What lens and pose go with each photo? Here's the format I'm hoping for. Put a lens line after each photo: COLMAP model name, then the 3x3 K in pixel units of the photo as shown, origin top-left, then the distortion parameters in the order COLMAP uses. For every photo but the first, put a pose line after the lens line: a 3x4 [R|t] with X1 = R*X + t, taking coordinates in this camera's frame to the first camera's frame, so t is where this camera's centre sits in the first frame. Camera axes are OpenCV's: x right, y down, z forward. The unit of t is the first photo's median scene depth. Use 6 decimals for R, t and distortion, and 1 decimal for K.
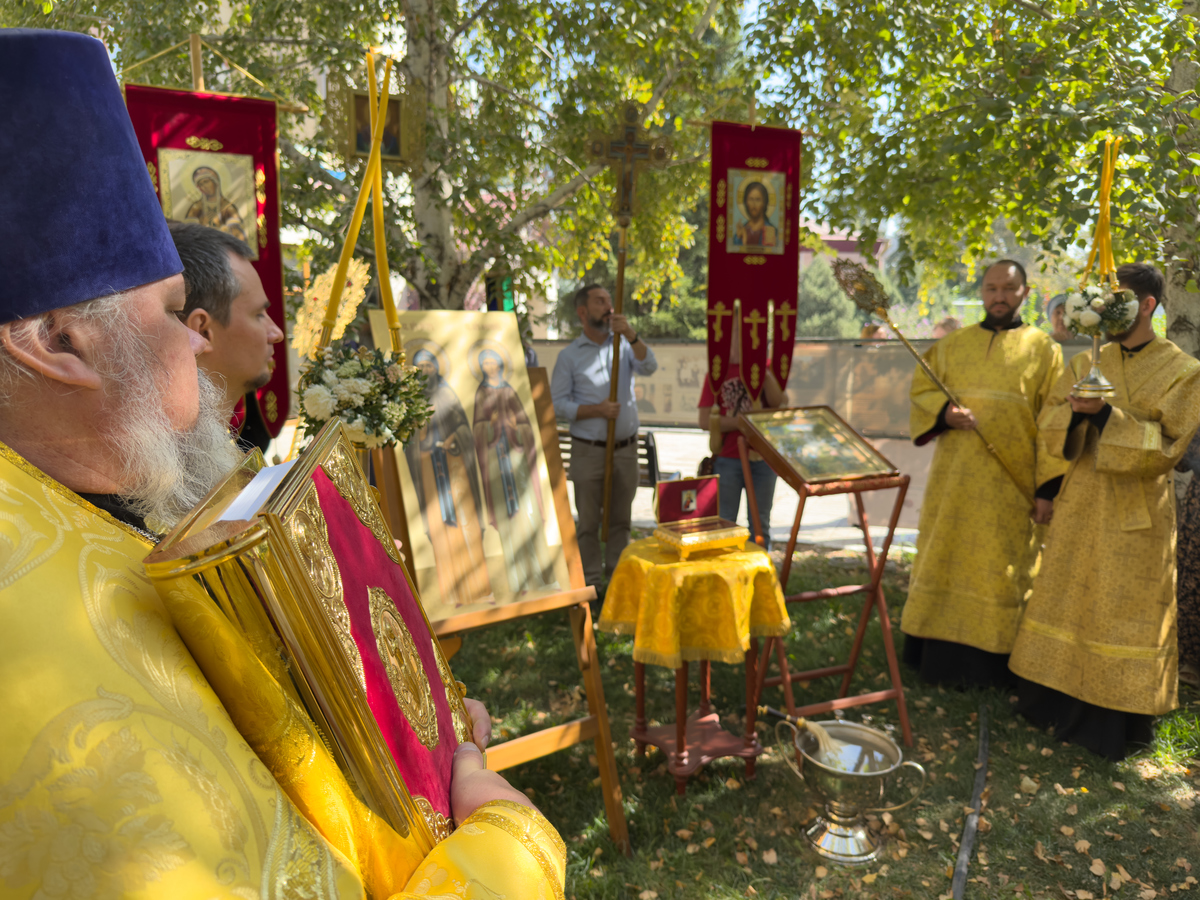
lens RADIAL K [[851.7, 0, 607.7], [0, 851.7, 455.2], [0, 0, 1]] dist [0.067475, -0.026393]
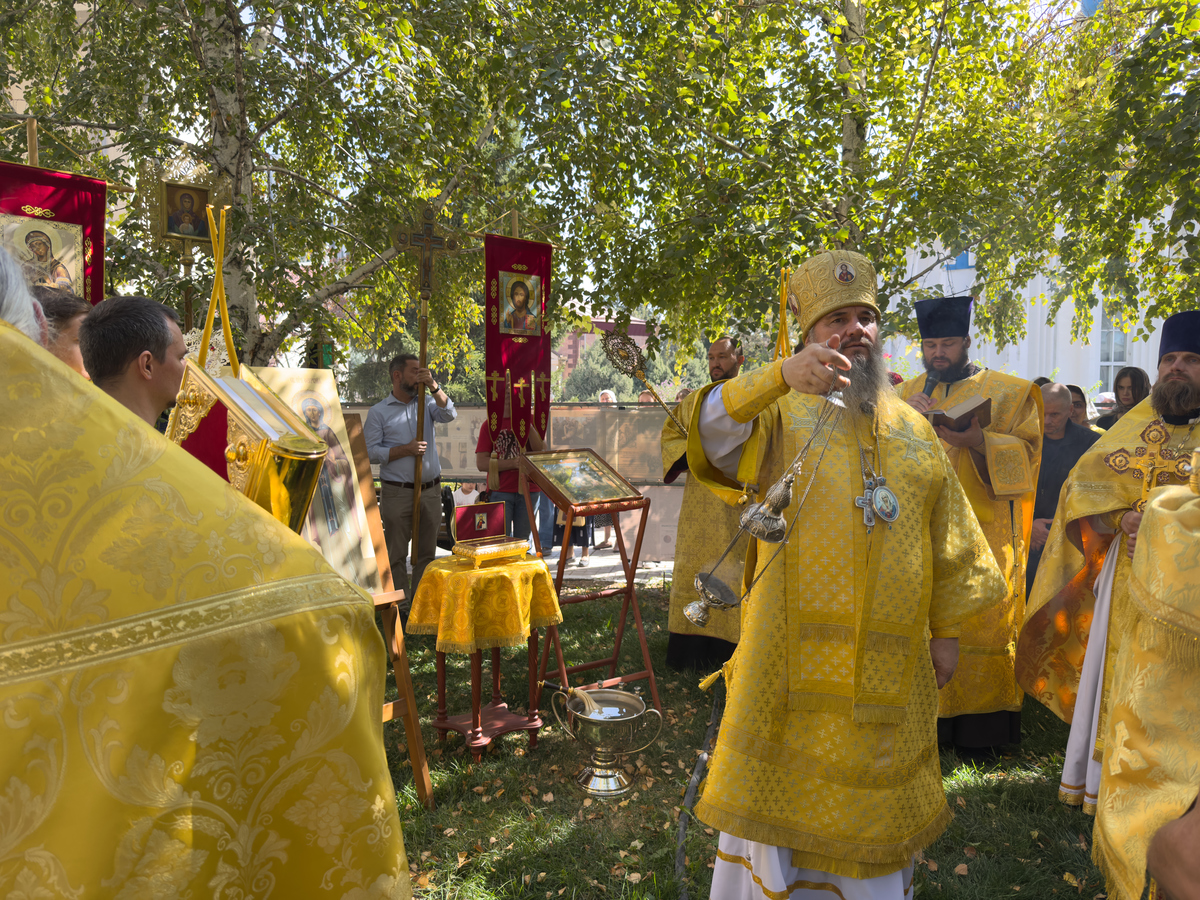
lens RADIAL K [[851.7, 0, 599.9], [0, 851.7, 457.2], [0, 0, 1]] dist [0.067475, -0.026393]
pose [[0.974041, -0.015274, 0.225854, -0.009055], [0.034546, 0.996064, -0.081623, 0.042692], [-0.223719, 0.087307, 0.970736, -0.162466]]
